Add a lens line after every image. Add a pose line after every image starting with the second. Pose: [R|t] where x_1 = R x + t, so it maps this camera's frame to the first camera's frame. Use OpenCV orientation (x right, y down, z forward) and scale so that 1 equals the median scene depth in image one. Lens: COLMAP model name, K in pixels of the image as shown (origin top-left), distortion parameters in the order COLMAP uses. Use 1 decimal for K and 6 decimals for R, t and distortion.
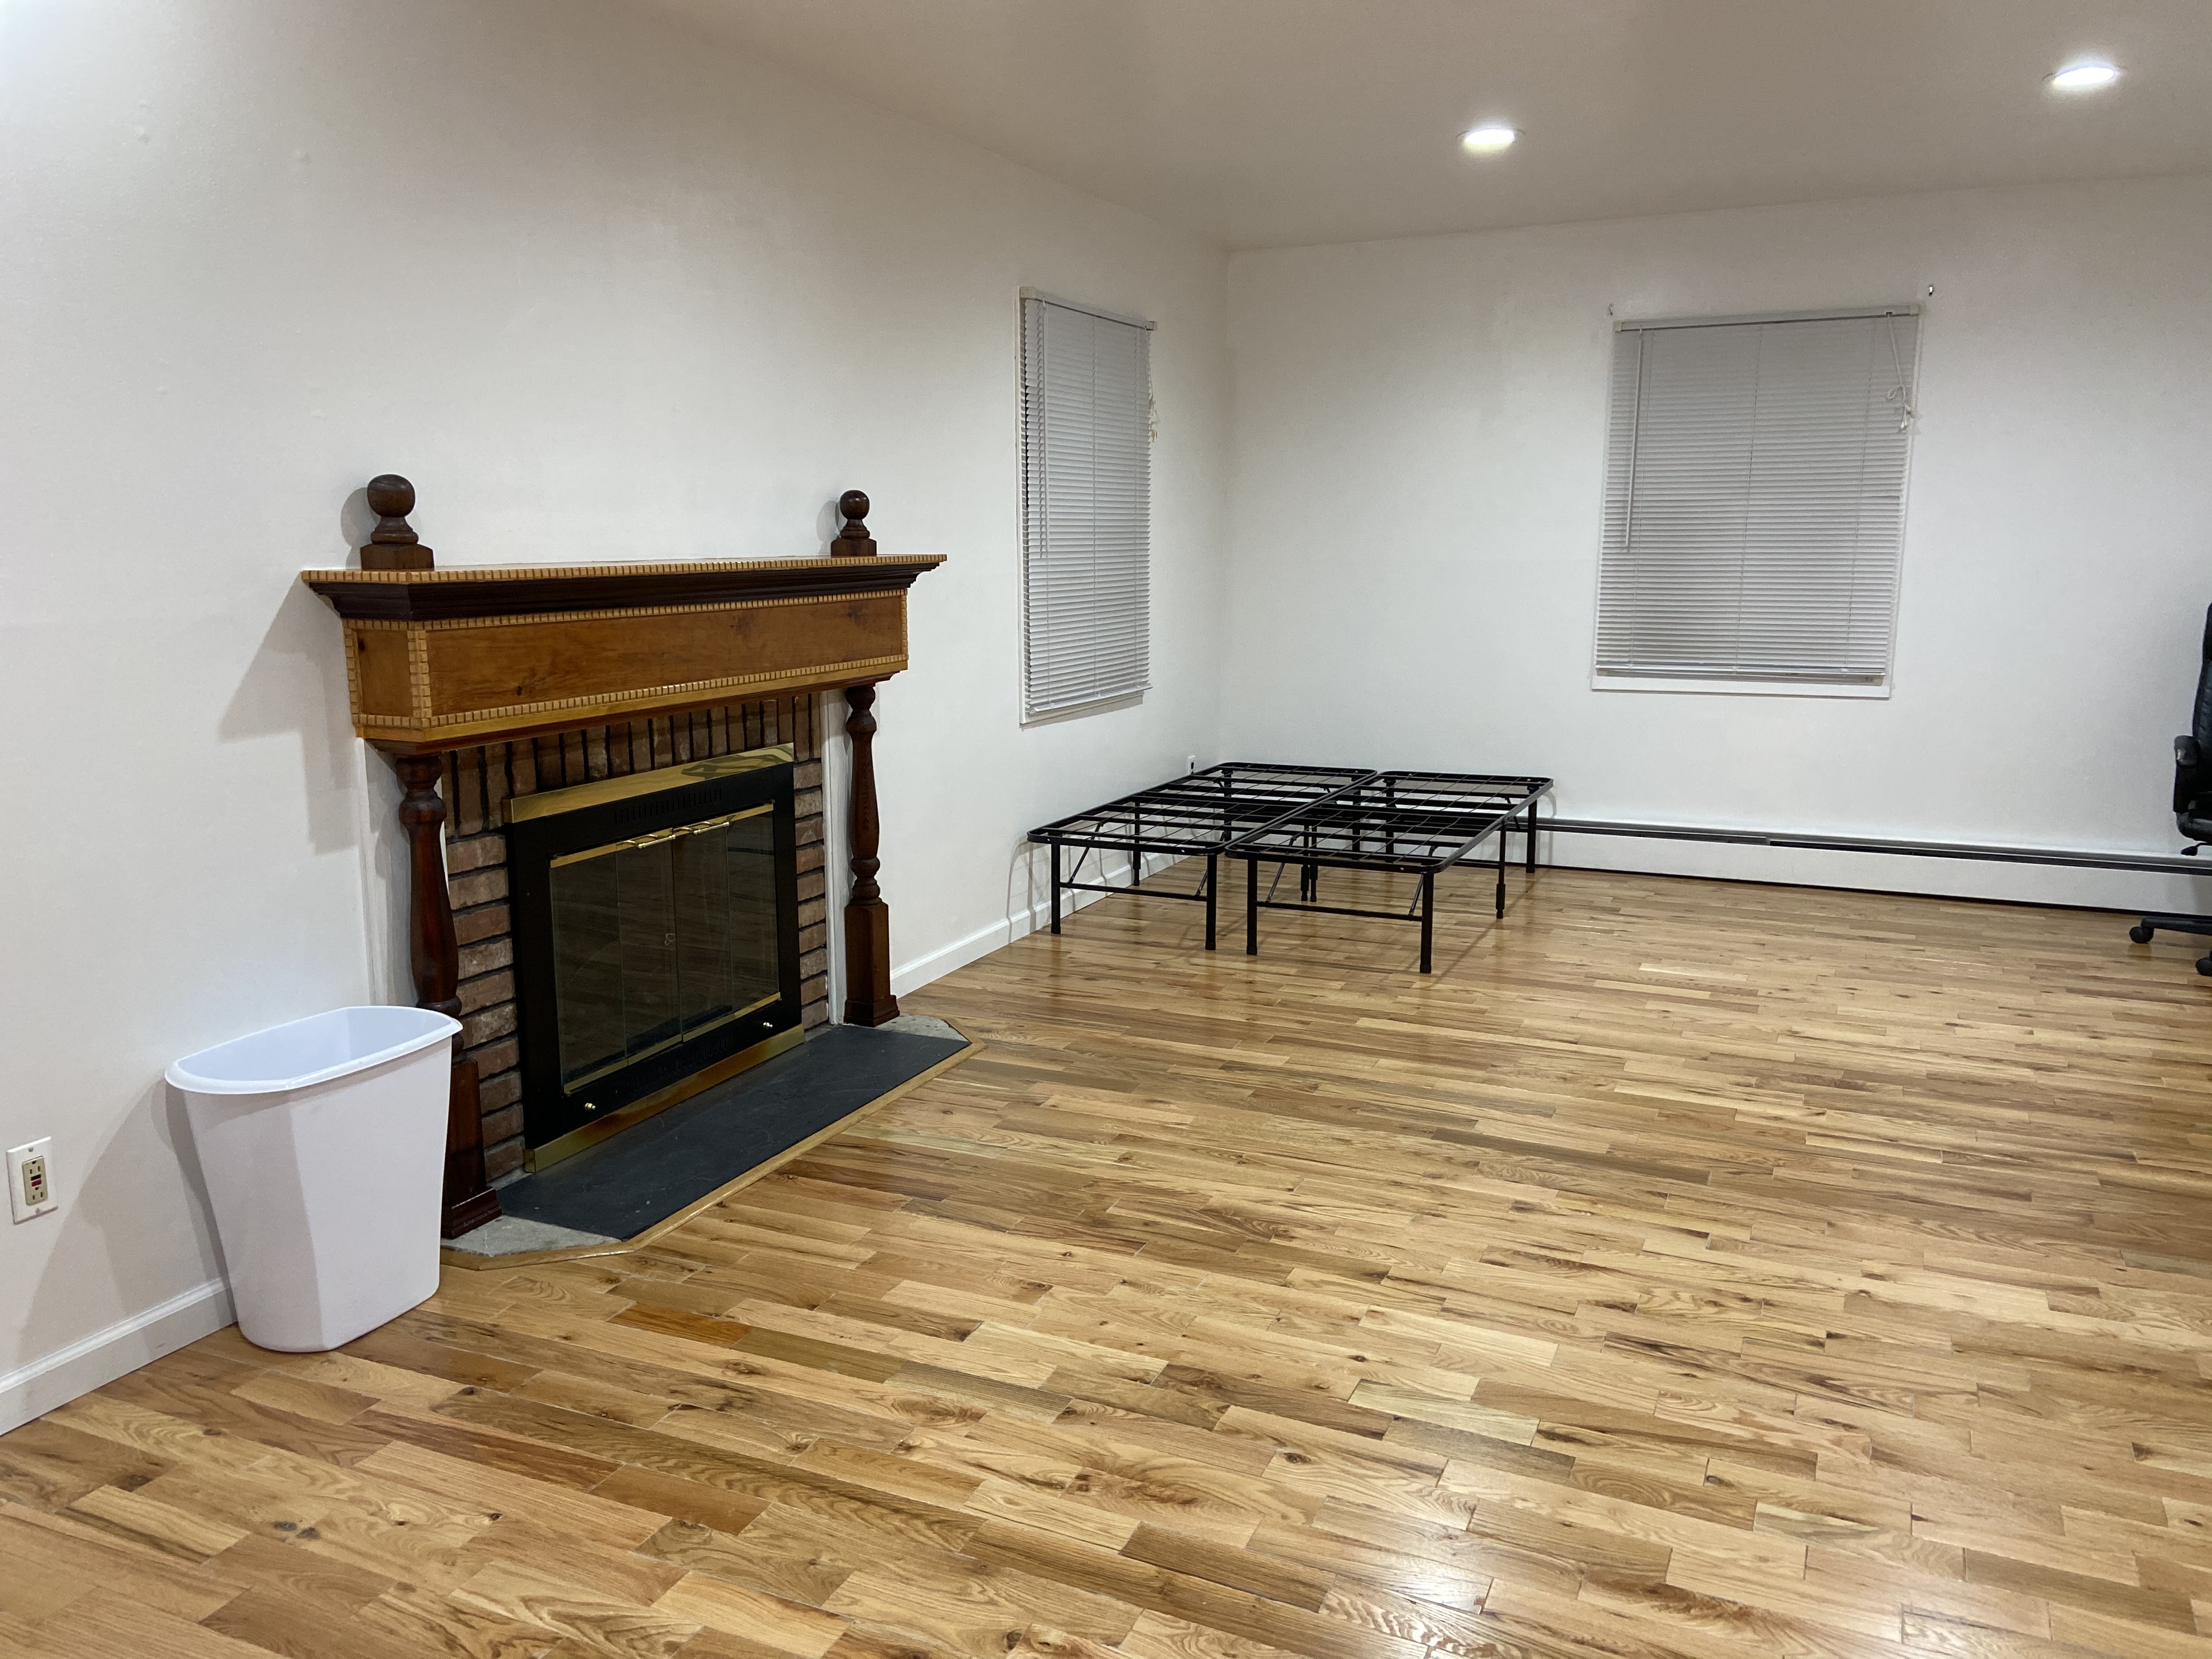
lens RADIAL K [[1693.1, 0, 1106.0], [0, 1693.1, 829.5], [0, 0, 1]] dist [0.152801, -0.004764]
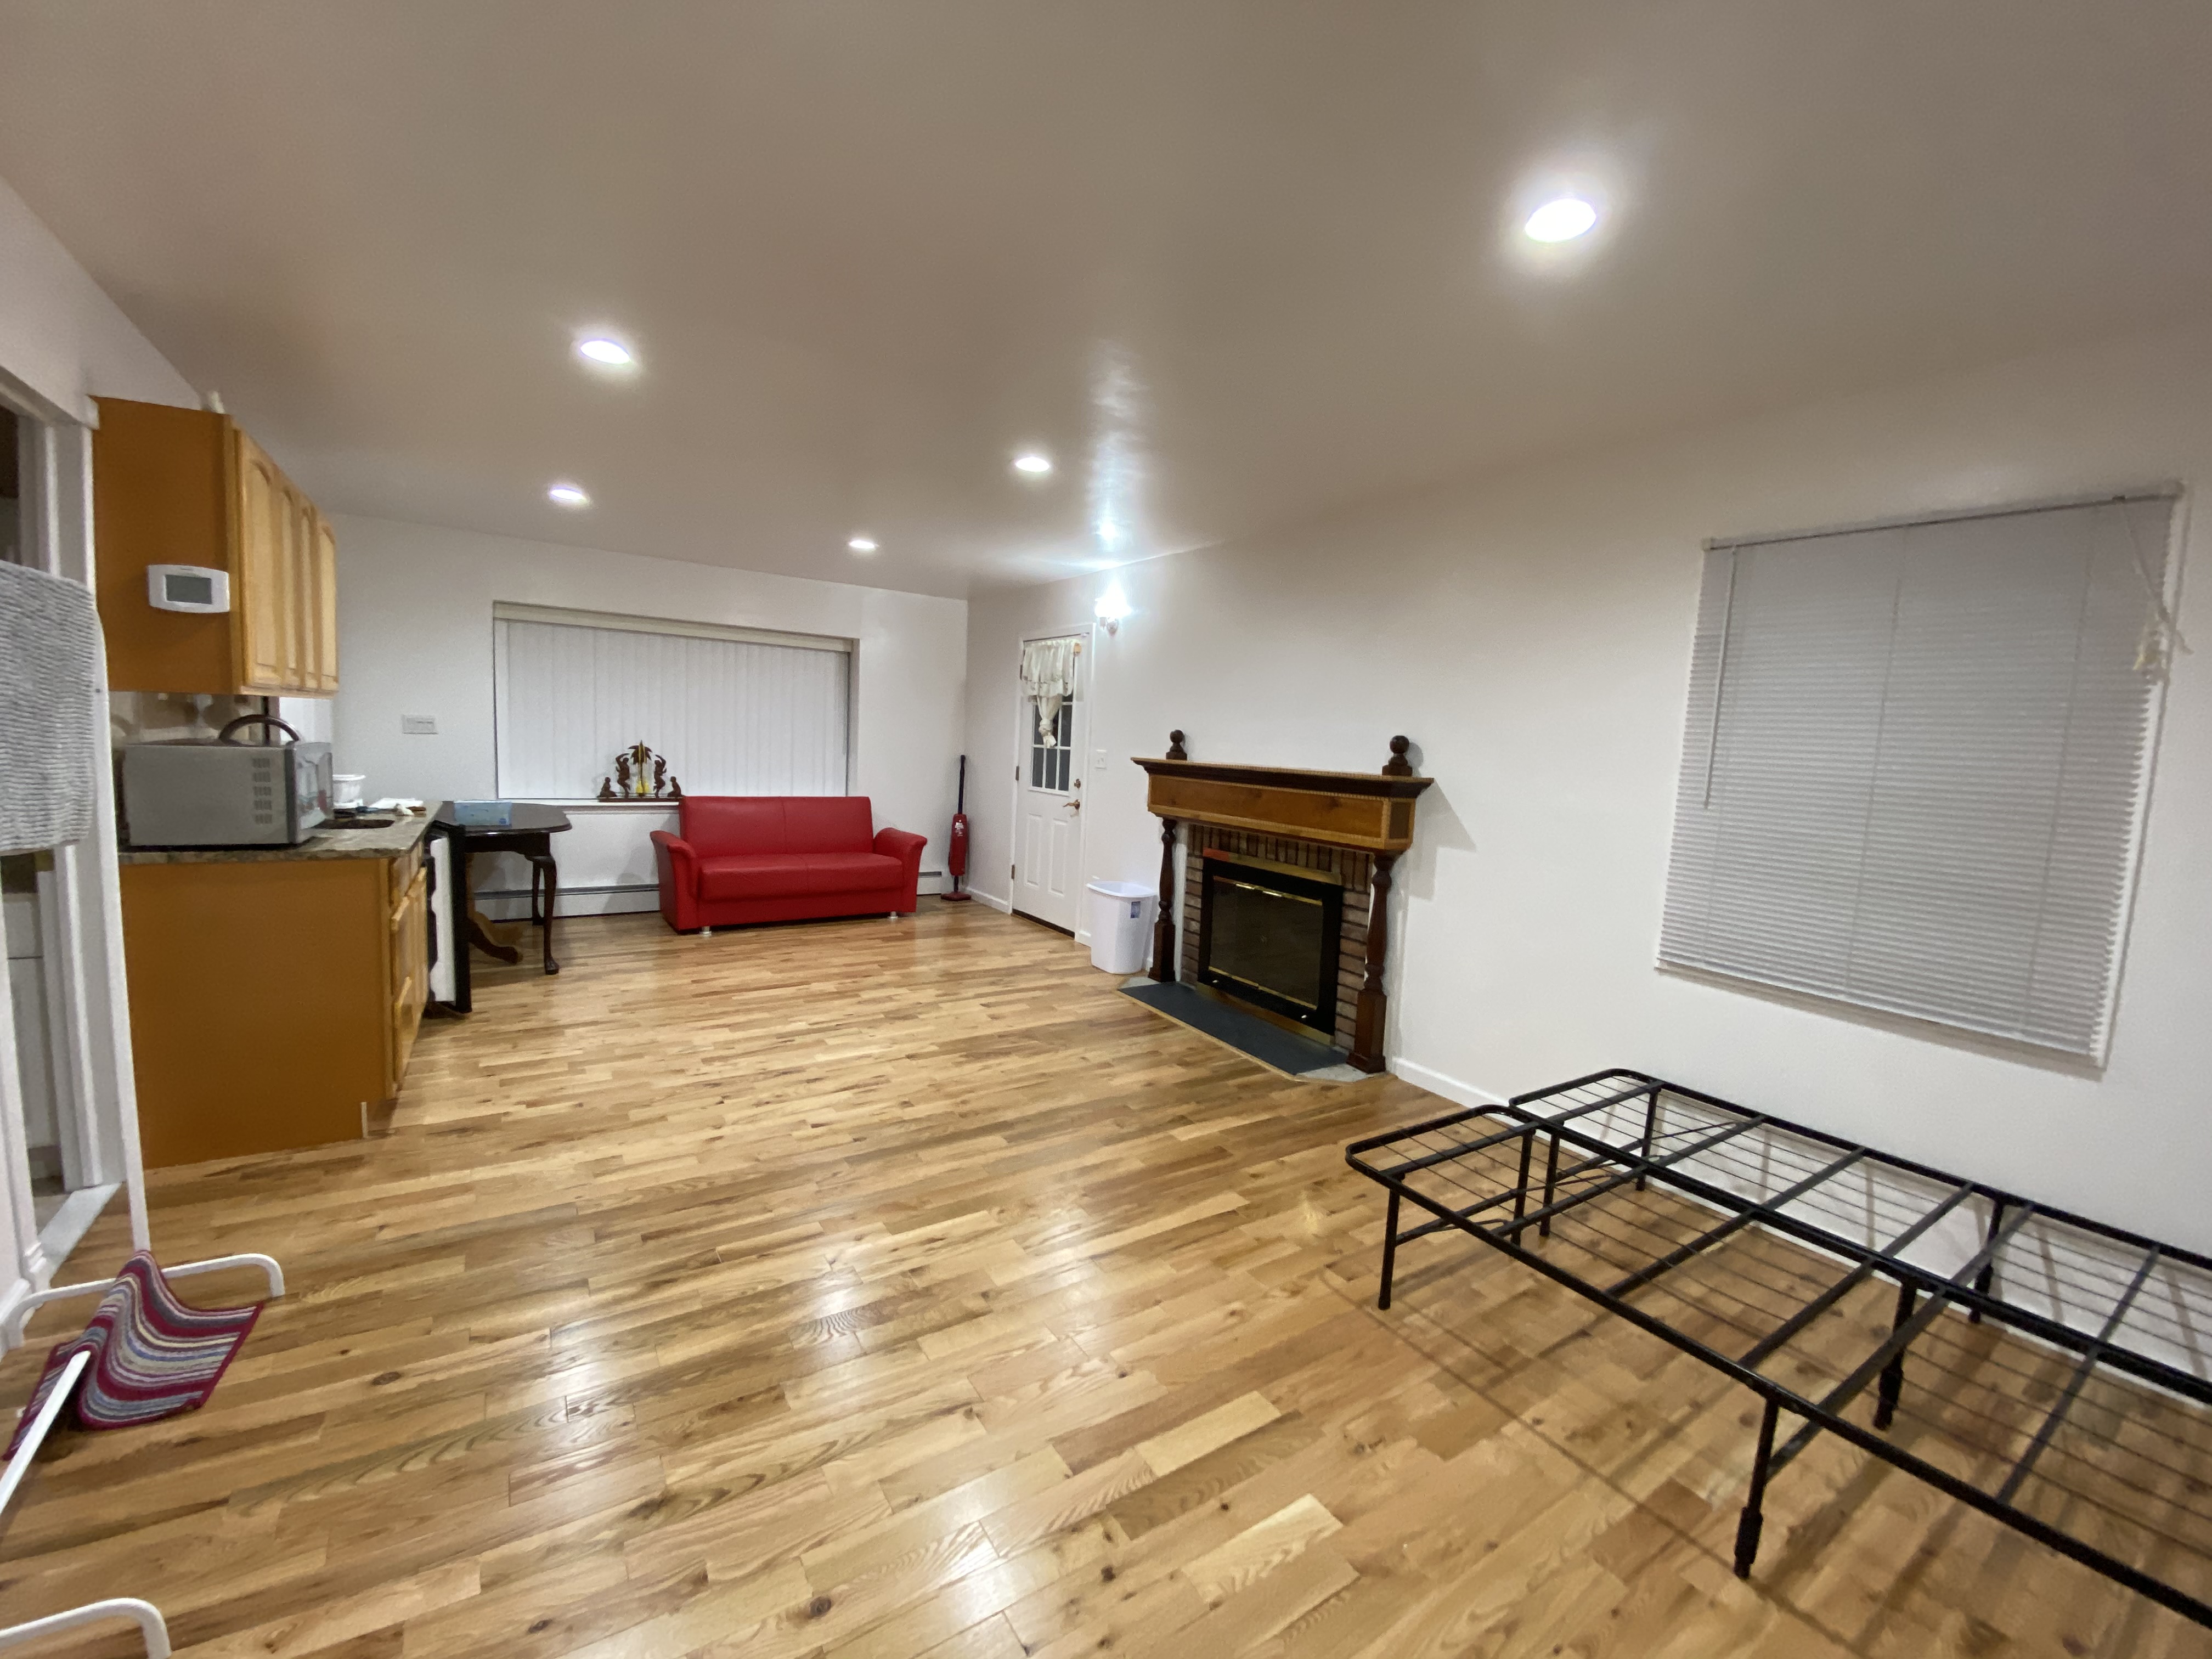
lens RADIAL K [[890.4, 0, 1106.0], [0, 890.4, 829.5], [0, 0, 1]] dist [0.092837, -0.000018]
pose [[-0.533844, 0.059526, -0.843485, 0.864644], [-0.203386, 0.959195, 0.196416, -0.271801], [0.820758, 0.276408, -0.499954, 1.481726]]
